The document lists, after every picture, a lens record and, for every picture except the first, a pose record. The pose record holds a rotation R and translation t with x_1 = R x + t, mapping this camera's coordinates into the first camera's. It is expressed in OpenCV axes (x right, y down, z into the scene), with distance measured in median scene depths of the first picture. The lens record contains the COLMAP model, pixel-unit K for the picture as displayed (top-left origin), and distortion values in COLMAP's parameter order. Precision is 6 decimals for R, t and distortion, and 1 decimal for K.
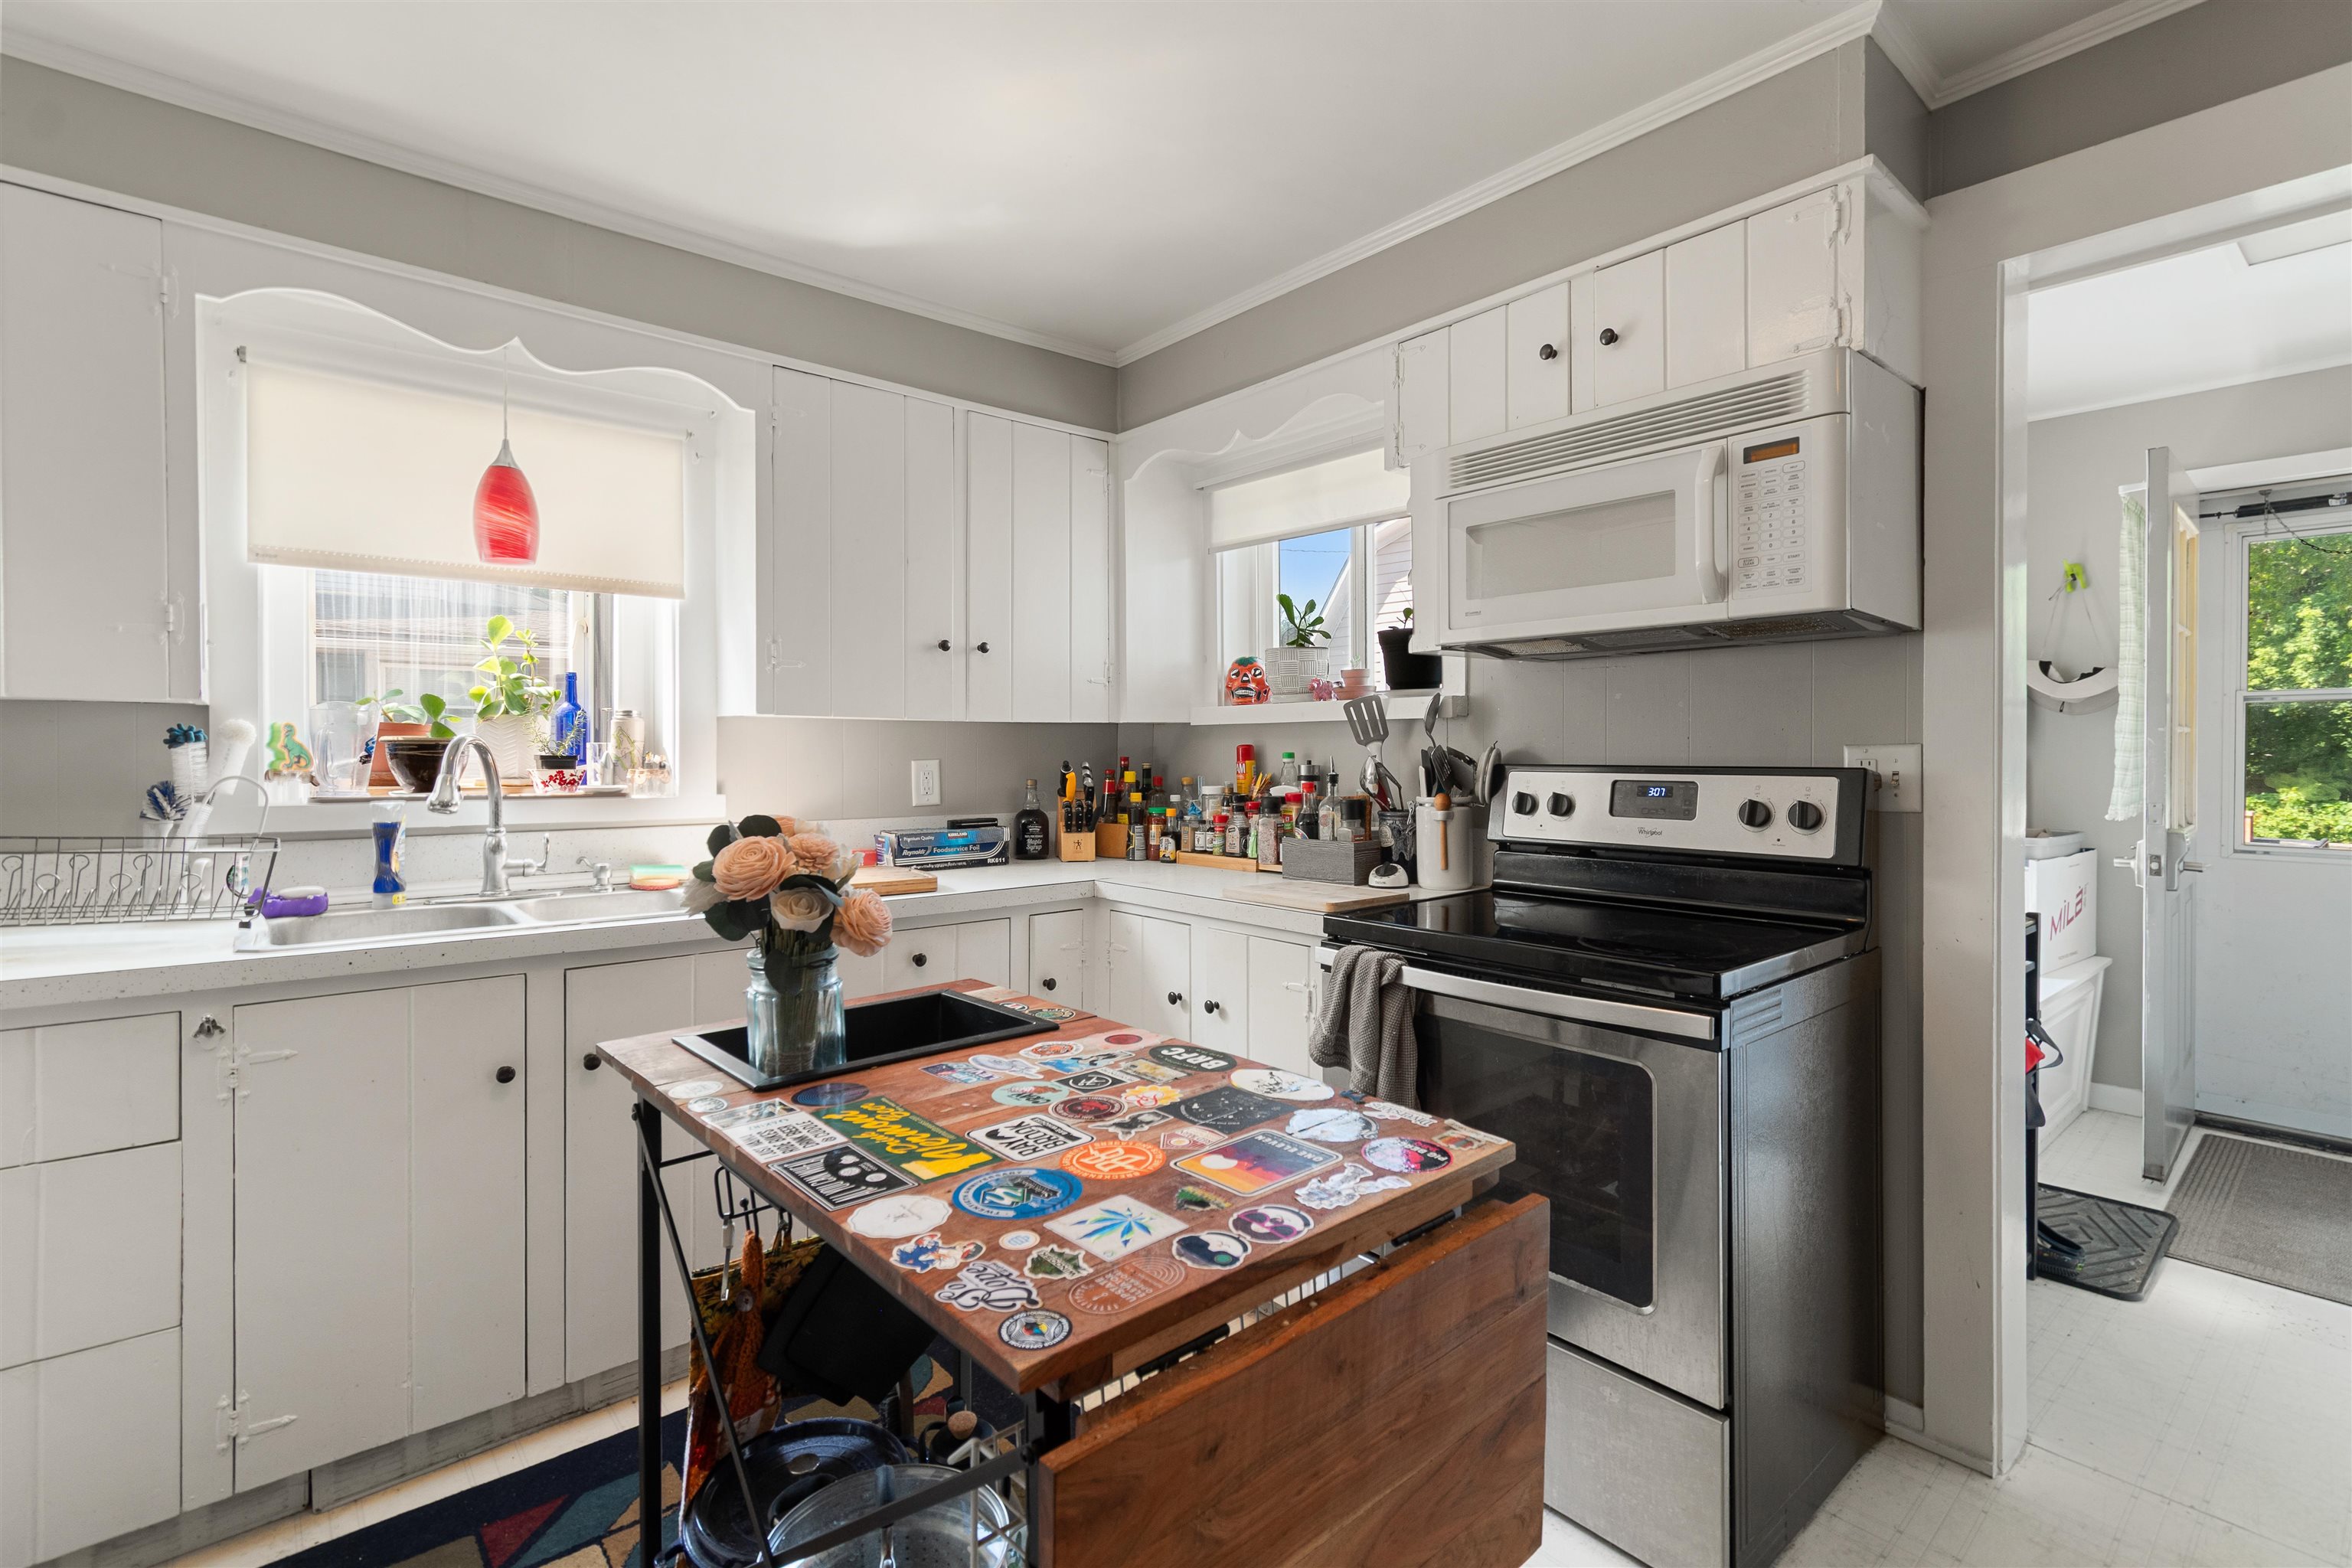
lens RADIAL K [[1080.4, 0, 1168.5], [0, 1080.4, 755.6], [0, 0, 1]] dist [0.003800, 0.001136]
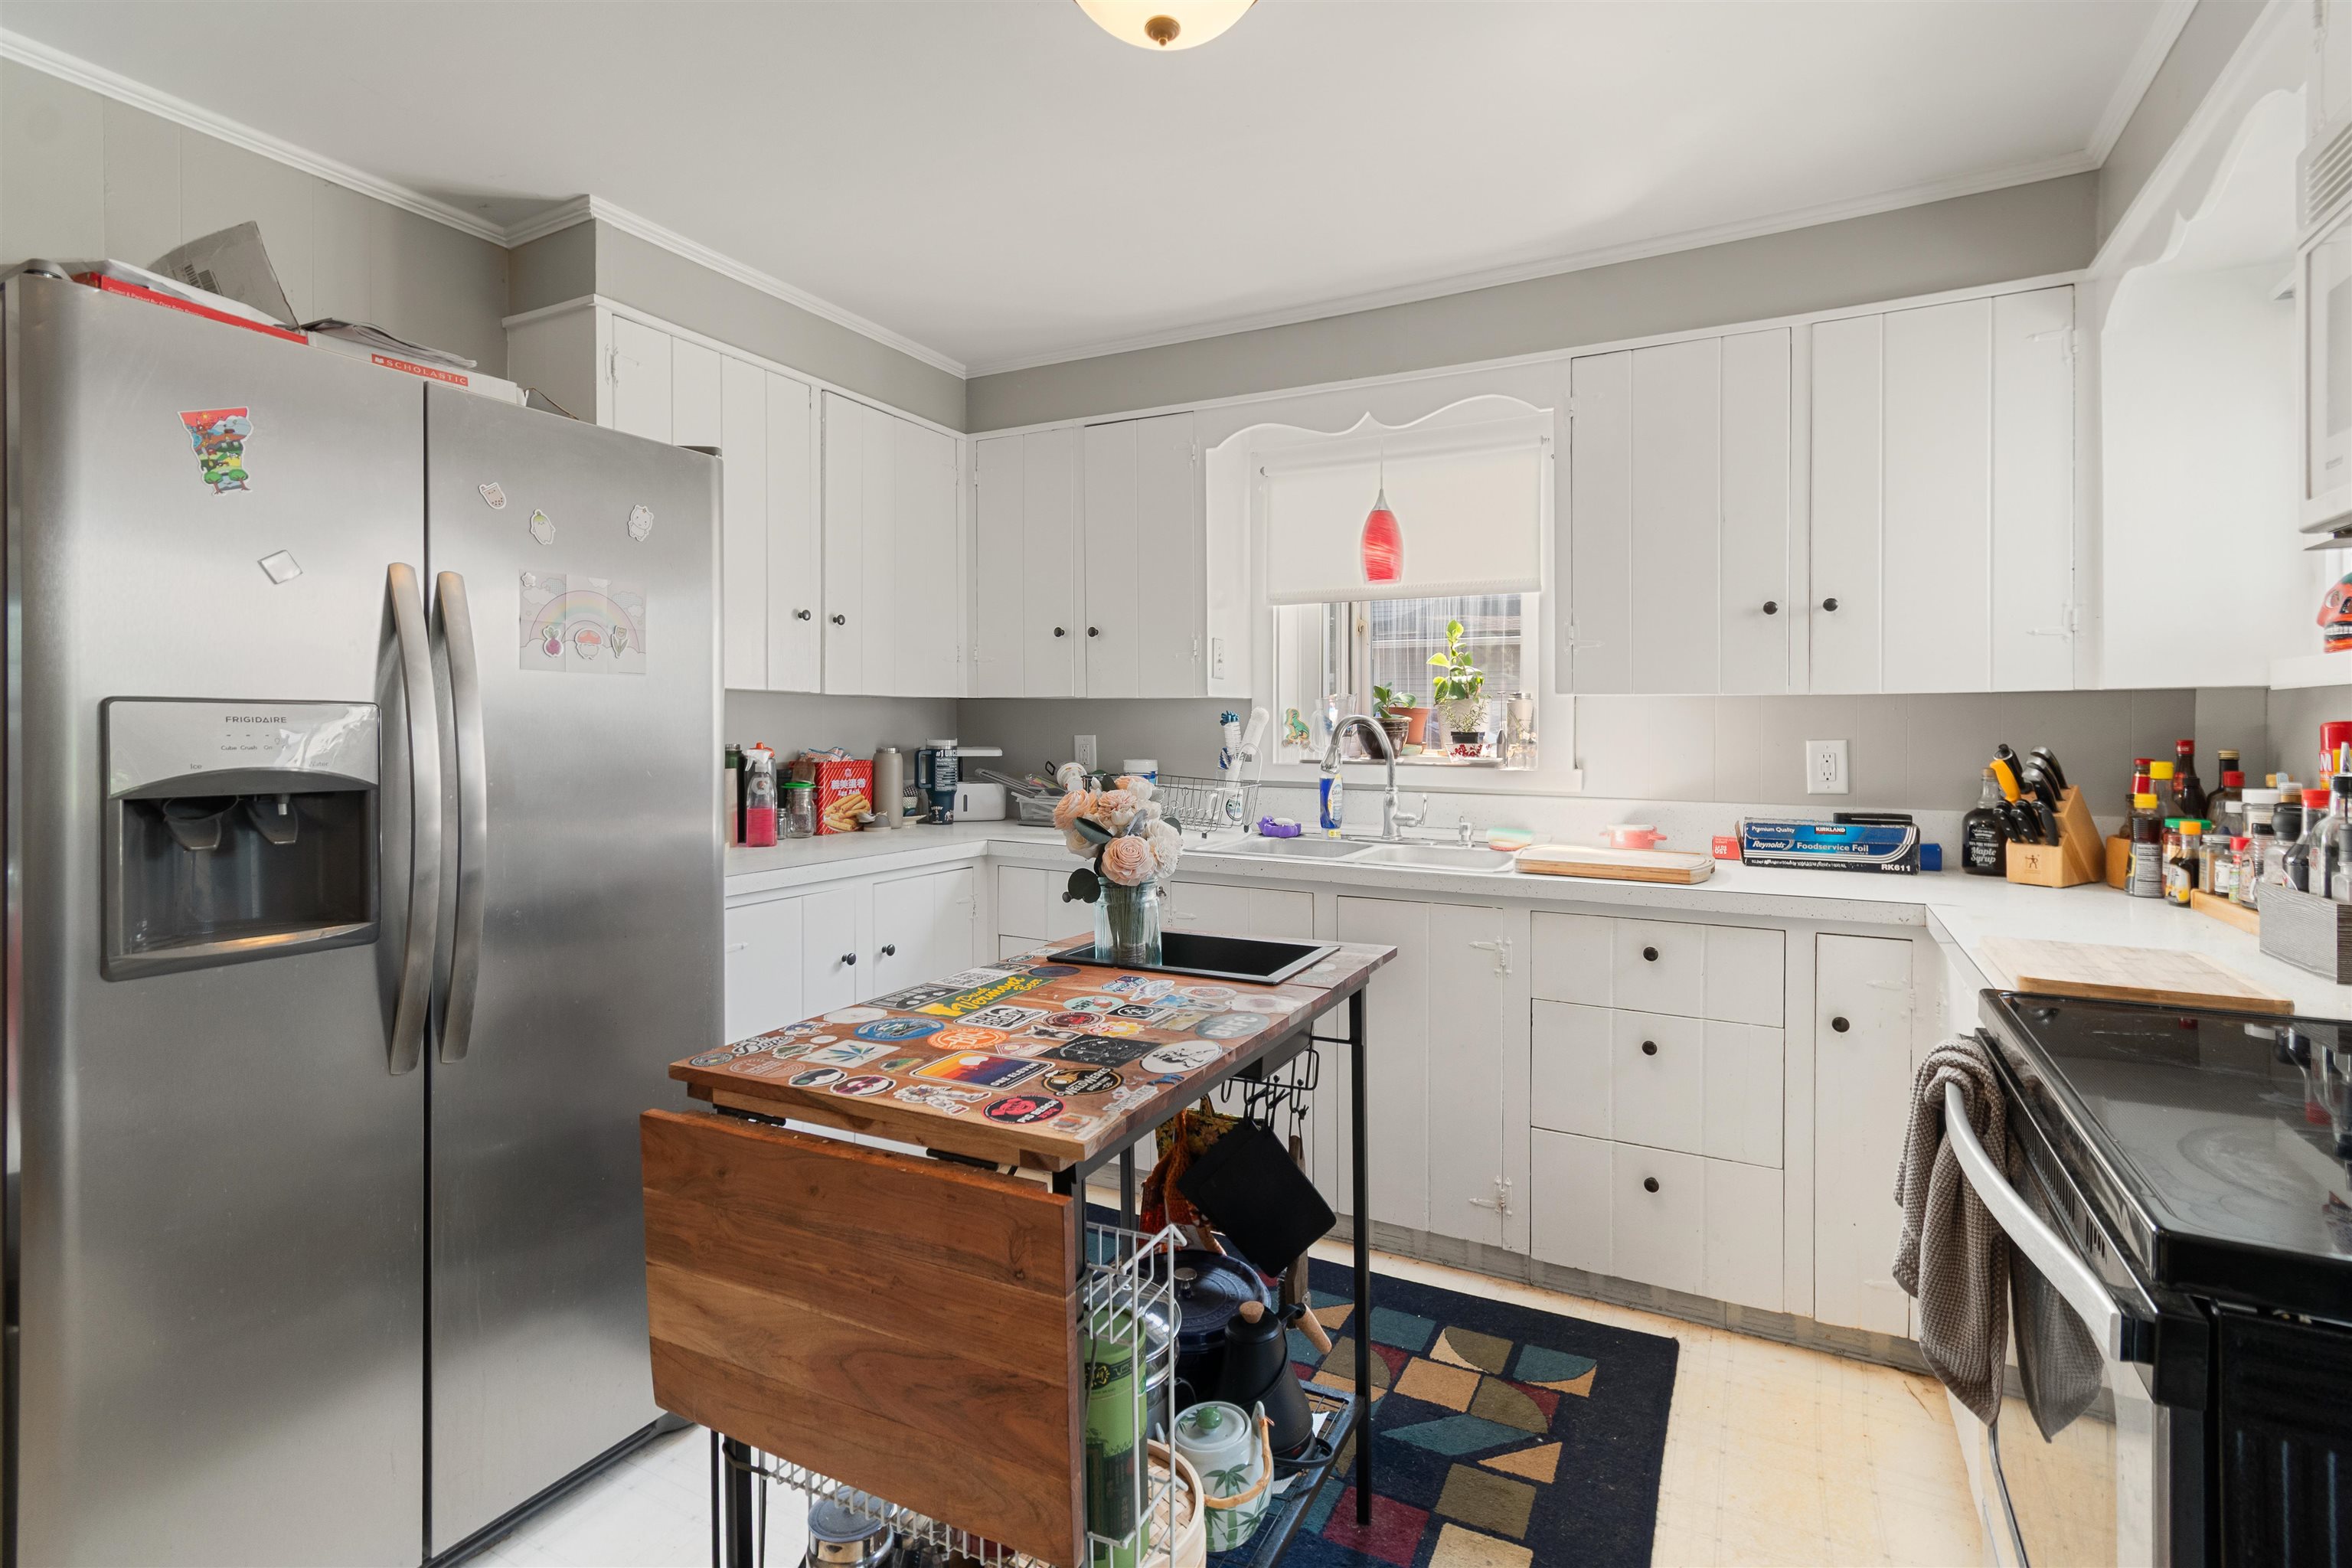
lens RADIAL K [[1080.4, 0, 1198.4], [0, 1080.4, 731.4], [0, 0, 1]] dist [0.003800, 0.001136]
pose [[0.383318, 0.006419, -0.923594, 0.489189], [-0.006566, 0.999970, 0.004224, -0.004154], [0.923593, 0.004445, 0.383348, 0.286441]]
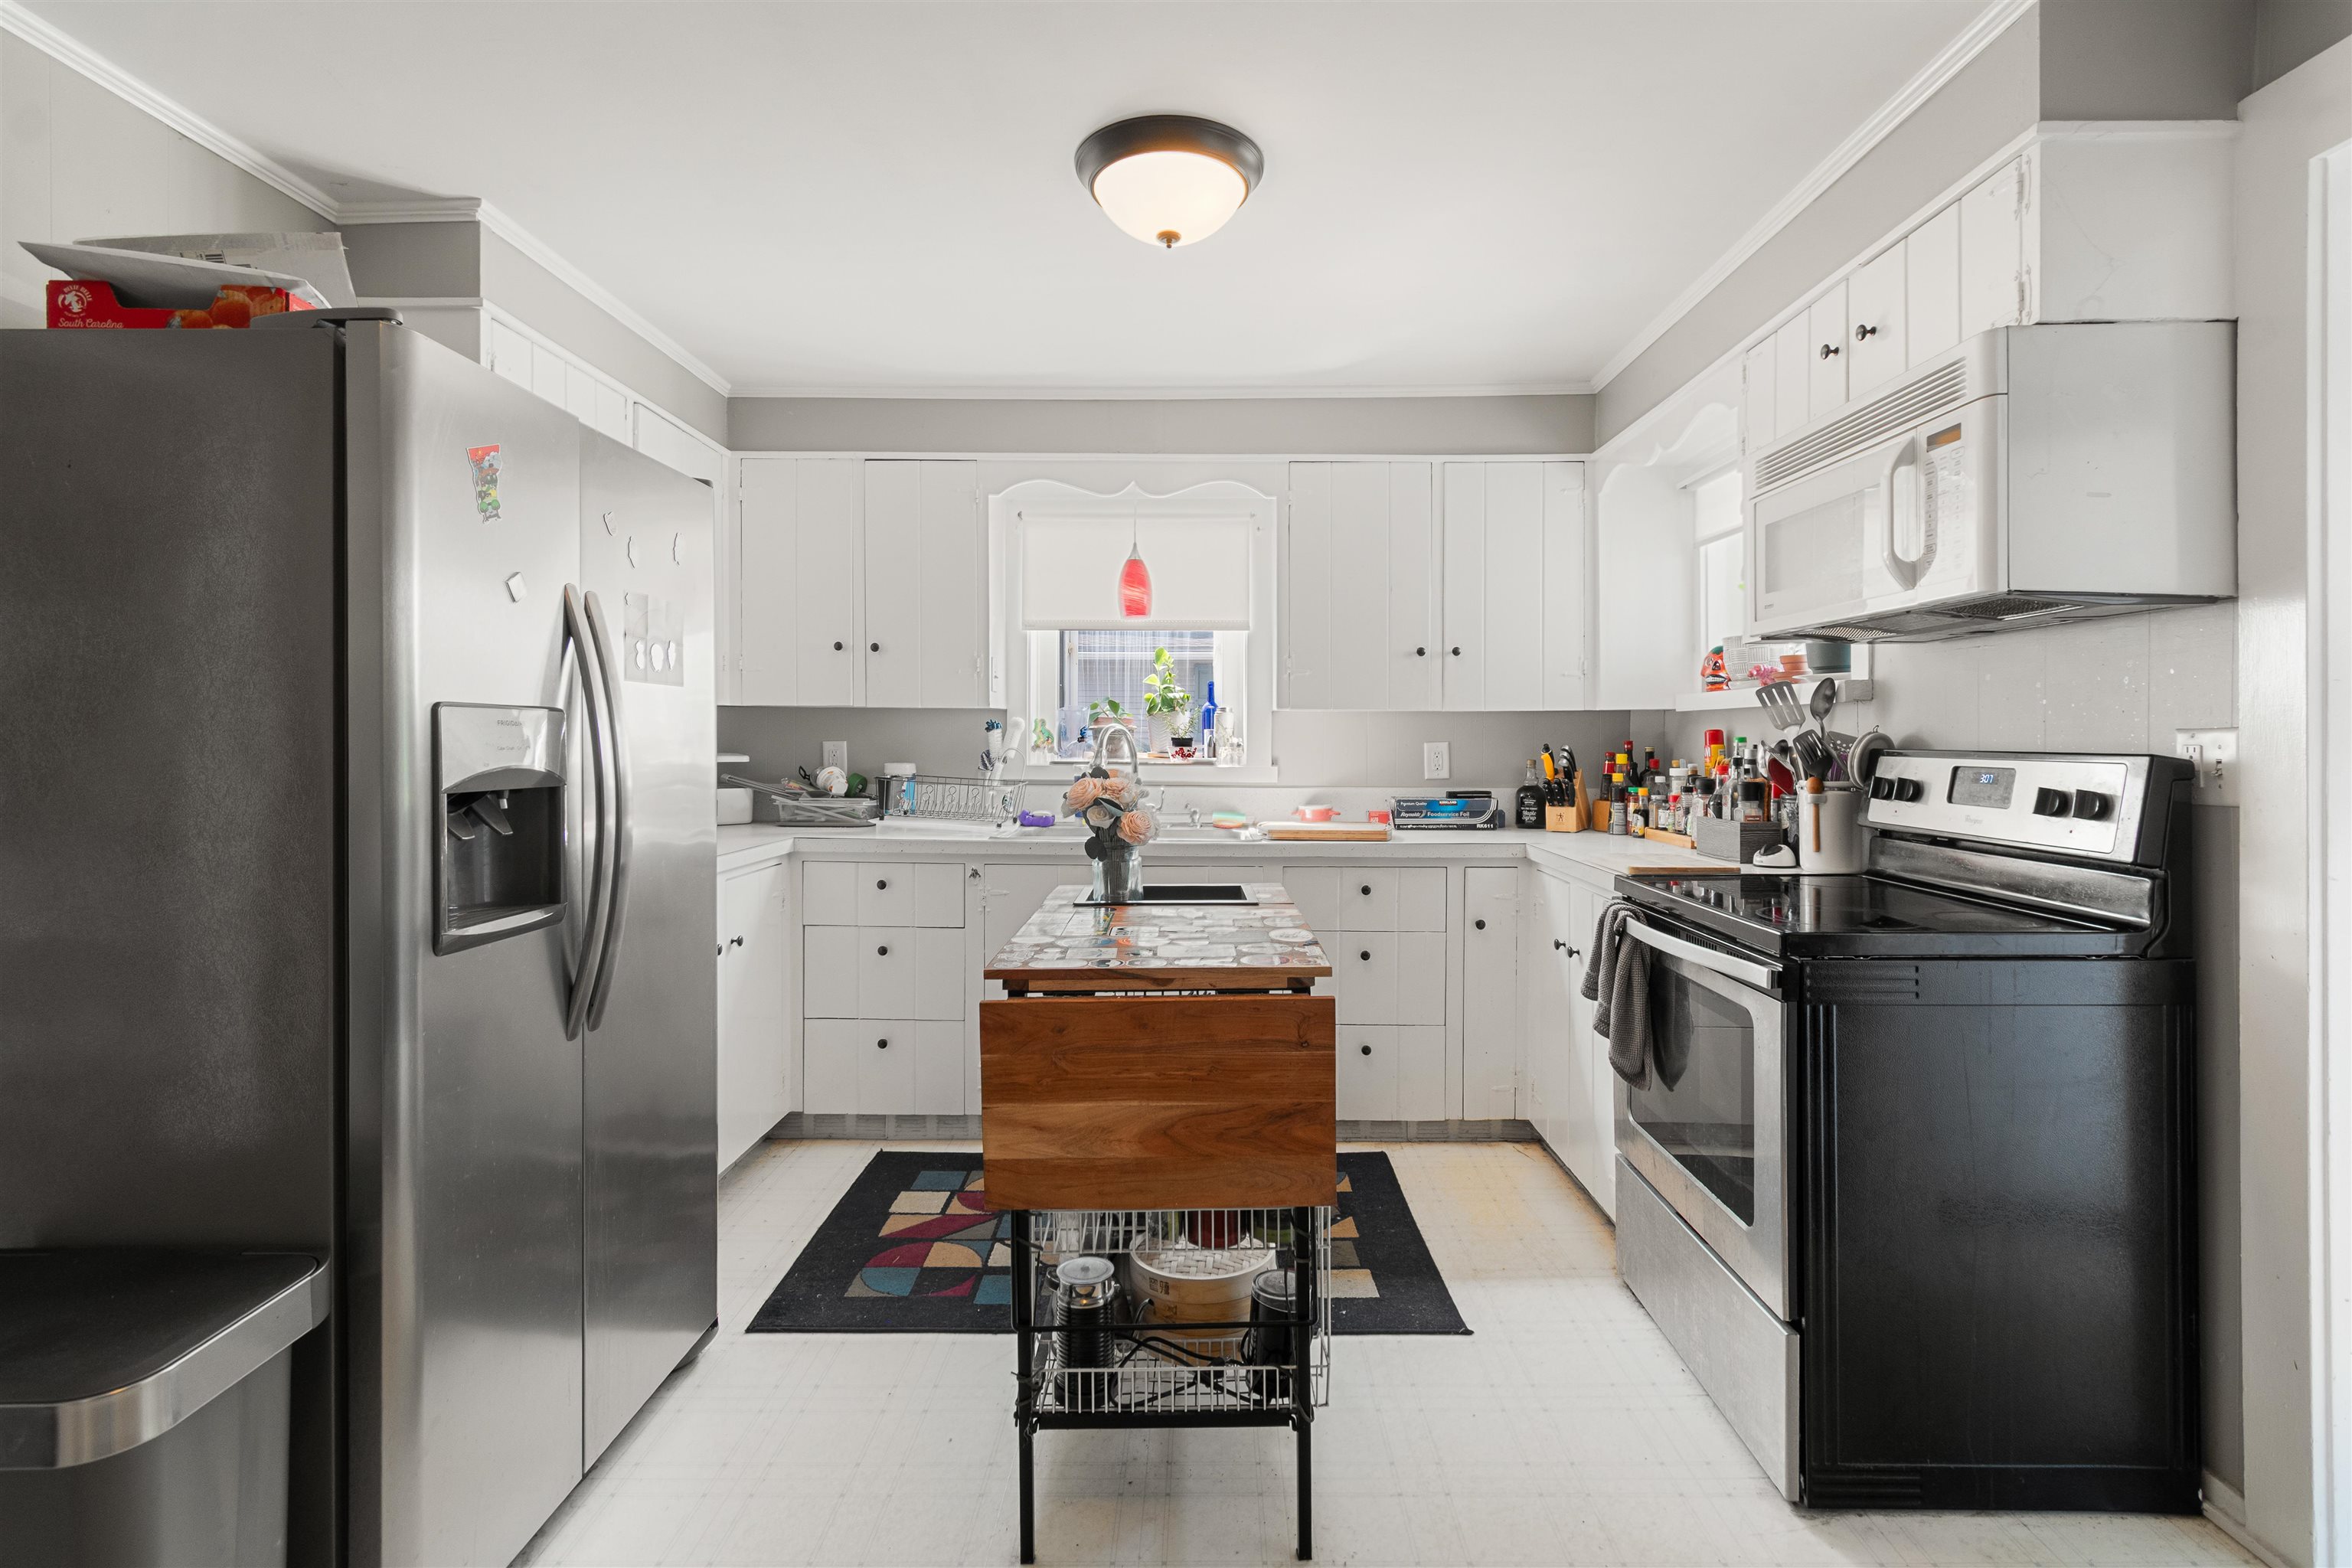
lens RADIAL K [[1080.4, 0, 1184.6], [0, 1080.4, 740.2], [0, 0, 1]] dist [0.003800, 0.001136]
pose [[0.752111, 0.004556, -0.659020, 0.494427], [-0.005249, 0.999986, 0.000922, 0.002584], [0.659015, 0.002766, 0.752124, -0.163322]]
